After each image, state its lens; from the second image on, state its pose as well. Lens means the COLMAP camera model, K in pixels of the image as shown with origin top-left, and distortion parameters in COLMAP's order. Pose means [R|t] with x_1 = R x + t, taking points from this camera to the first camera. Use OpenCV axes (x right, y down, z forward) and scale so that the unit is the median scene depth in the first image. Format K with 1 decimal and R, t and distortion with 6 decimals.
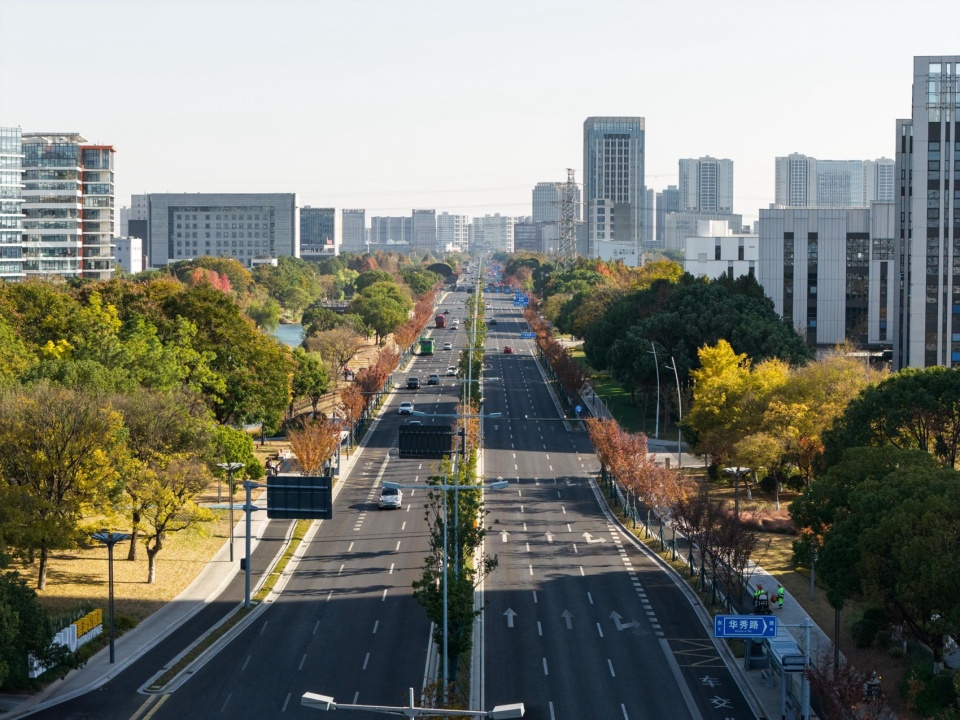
lens RADIAL K [[1904.5, 0, 480.0], [0, 1904.5, 360.0], [0, 0, 1]] dist [-0.234482, 1.185337]
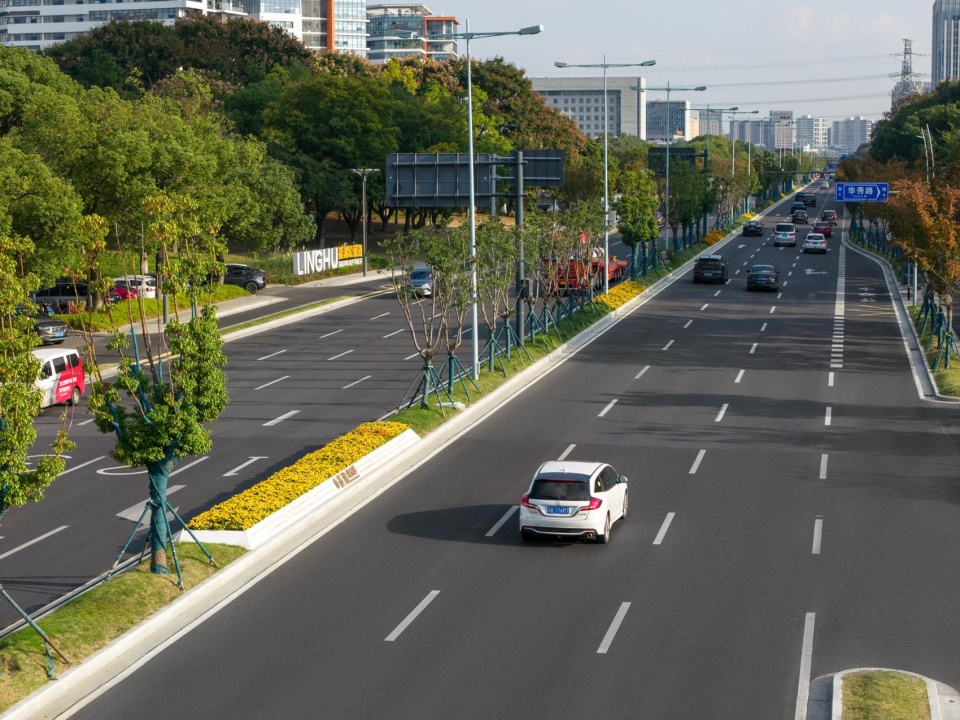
lens RADIAL K [[1904.5, 0, 480.0], [0, 1904.5, 360.0], [0, 0, 1]] dist [-0.234482, 1.185337]
pose [[0.981903, 0.012888, -0.188945, 0.018841], [-0.004242, 0.998928, 0.046091, 0.027881], [0.189336, -0.044456, 0.980905, -0.031370]]
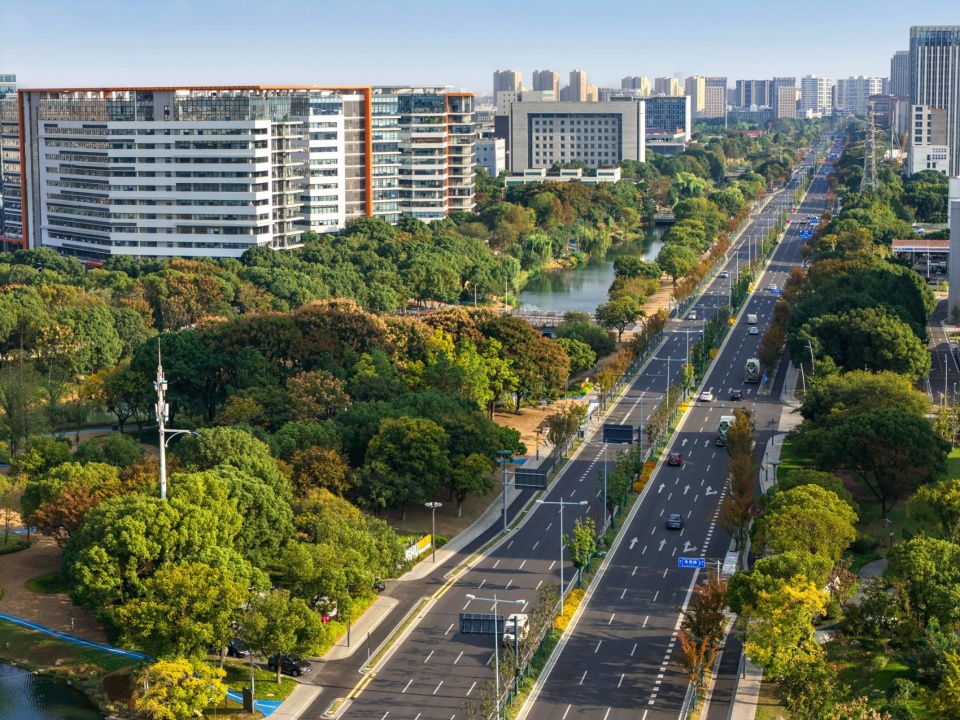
lens RADIAL K [[1904.5, 0, 480.0], [0, 1904.5, 360.0], [0, 0, 1]] dist [-0.234482, 1.185337]
pose [[0.980633, 0.020154, -0.194815, 0.048950], [-0.004133, 0.996599, 0.082296, -0.044391], [0.195811, -0.079897, 0.977382, -0.194911]]
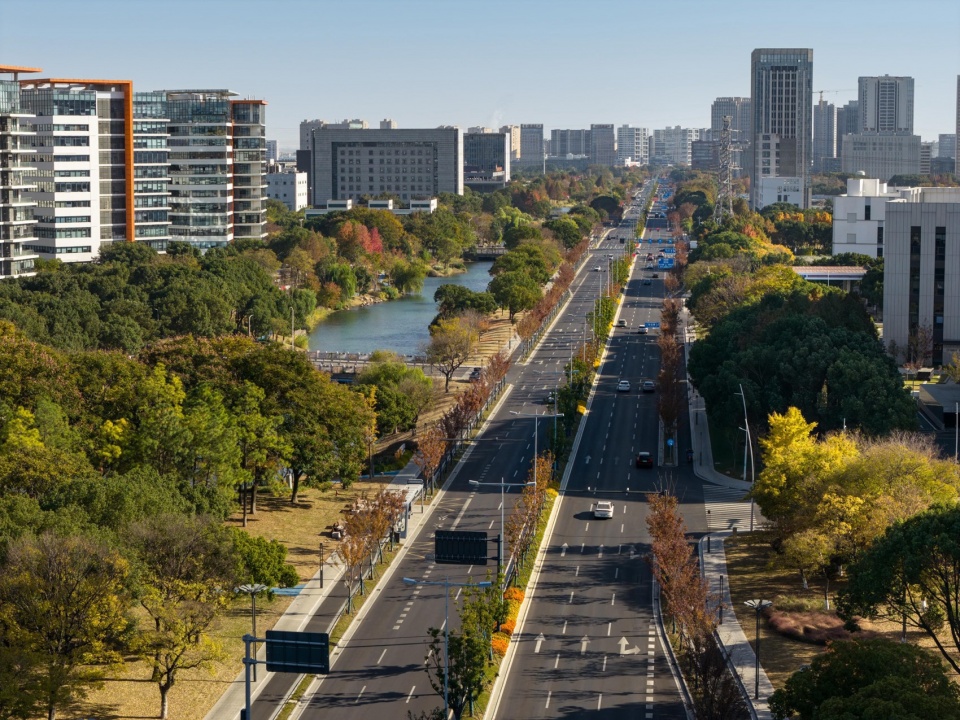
lens RADIAL K [[1904.5, 0, 480.0], [0, 1904.5, 360.0], [0, 0, 1]] dist [-0.234482, 1.185337]
pose [[0.995198, 0.008029, -0.097550, 0.020079], [-0.003080, 0.998705, 0.050781, -0.027398], [0.097832, -0.050237, 0.993934, 0.003611]]
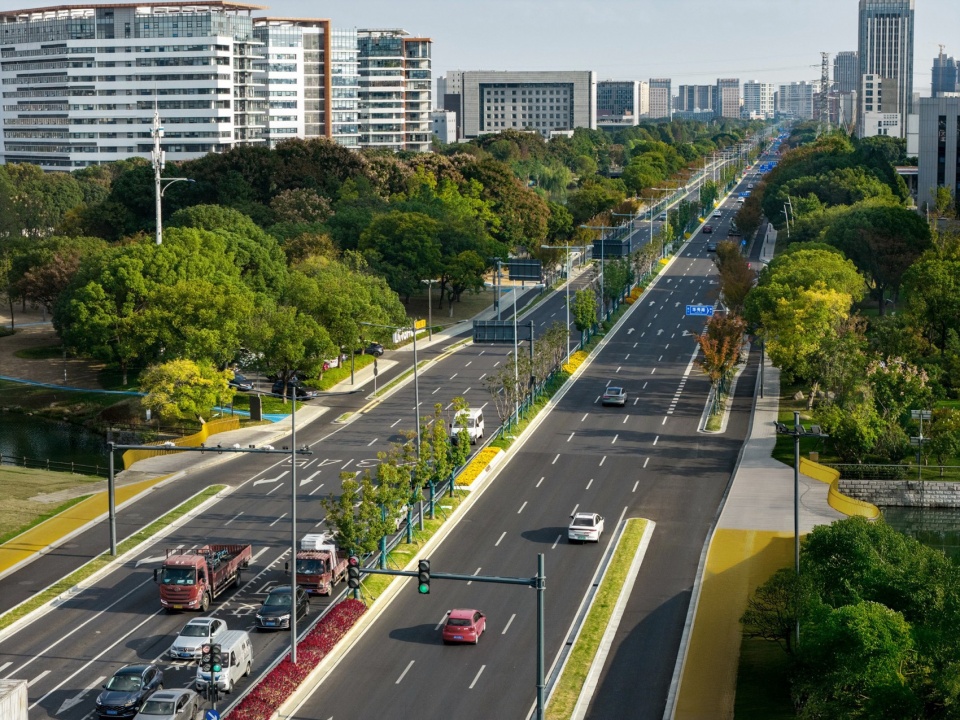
lens RADIAL K [[1904.5, 0, 480.0], [0, 1904.5, 360.0], [0, 0, 1]] dist [-0.234482, 1.185337]
pose [[0.986307, 0.013883, -0.164332, 0.037484], [-0.002279, 0.997503, 0.070588, 0.005382], [0.164901, -0.069247, 0.983876, -0.194140]]
